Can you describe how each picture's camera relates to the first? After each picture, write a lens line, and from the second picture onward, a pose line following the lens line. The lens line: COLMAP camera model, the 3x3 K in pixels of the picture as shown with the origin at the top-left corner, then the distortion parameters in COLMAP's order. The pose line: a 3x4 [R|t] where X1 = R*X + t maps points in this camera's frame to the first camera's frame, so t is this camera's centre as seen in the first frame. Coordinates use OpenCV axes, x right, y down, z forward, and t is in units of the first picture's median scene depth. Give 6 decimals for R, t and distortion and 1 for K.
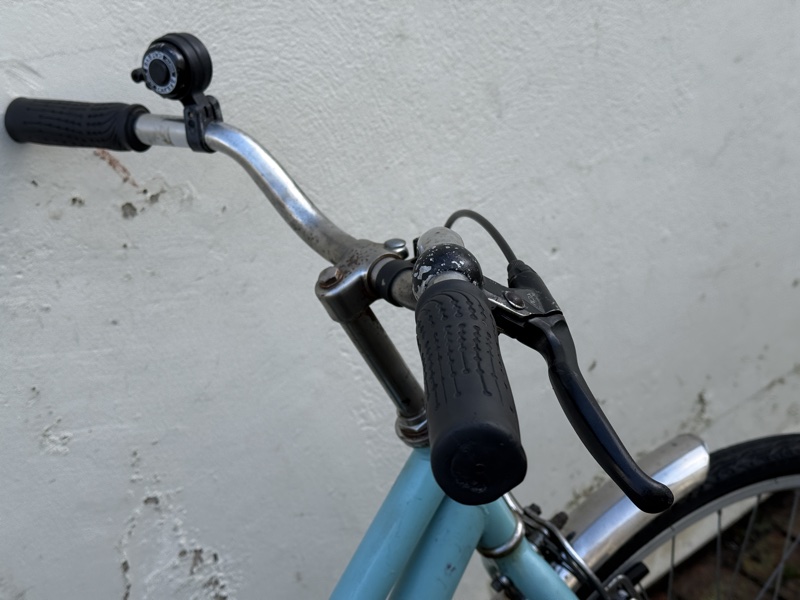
lens RADIAL K [[1124.5, 0, 400.0], [0, 1124.5, 300.0], [0, 0, 1]] dist [0.195004, -0.427249]
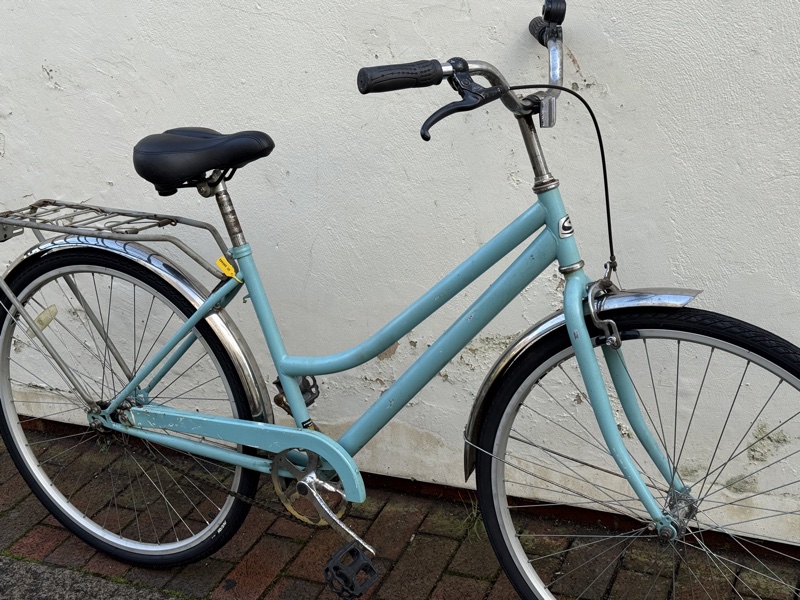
lens RADIAL K [[1124.5, 0, 400.0], [0, 1124.5, 300.0], [0, 0, 1]] dist [0.195004, -0.427249]
pose [[0.472905, 0.423347, -0.772747, 1.347004], [-0.447327, 0.870938, 0.203386, -0.017087], [0.759118, 0.249488, 0.601245, -0.392399]]
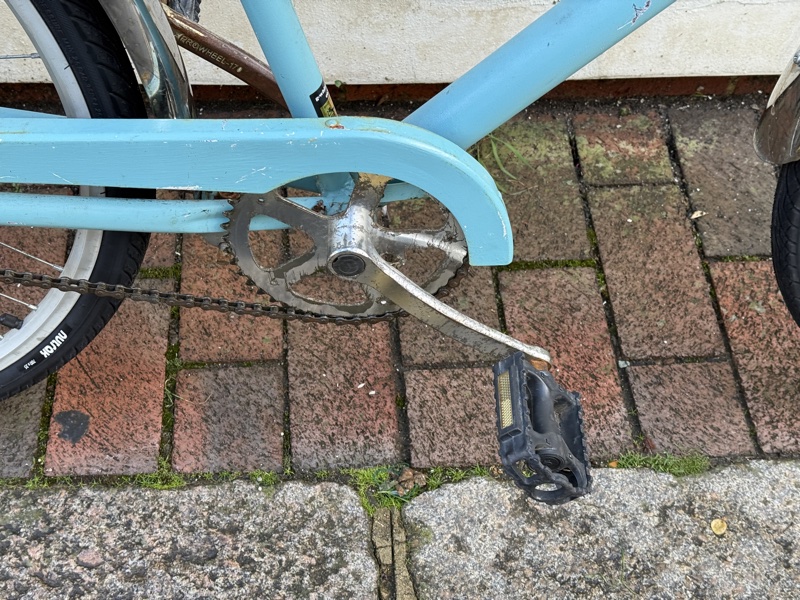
lens RADIAL K [[1124.5, 0, 400.0], [0, 1124.5, 300.0], [0, 0, 1]] dist [0.195004, -0.427249]
pose [[0.823433, 0.540488, -0.172716, -0.023624], [-0.427760, 0.791300, 0.436883, 0.451693], [0.372800, -0.285863, 0.882781, 0.120027]]
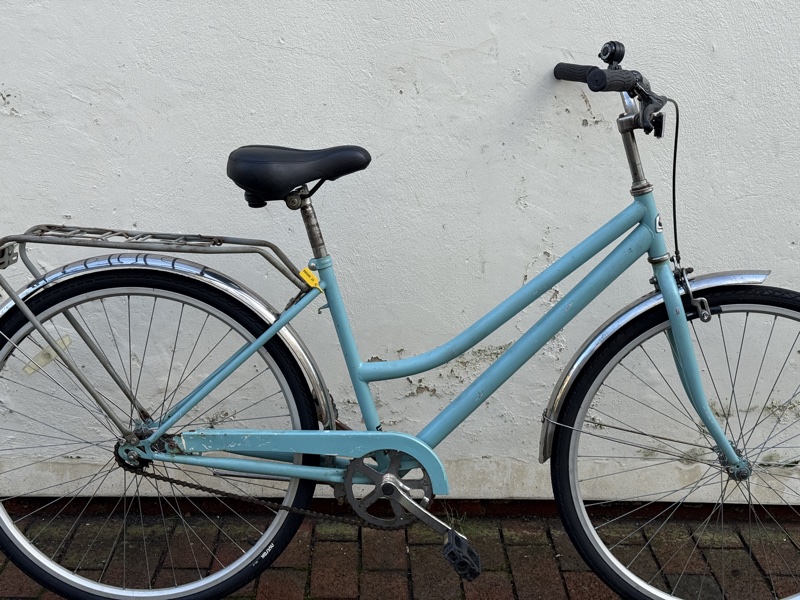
lens RADIAL K [[1124.5, 0, 400.0], [0, 1124.5, 300.0], [0, 0, 1]] dist [0.195004, -0.427249]
pose [[0.801317, 0.319222, -0.505953, 0.794540], [-0.428455, 0.896474, -0.112962, 0.702842], [0.417514, 0.307296, 0.855132, -1.144539]]
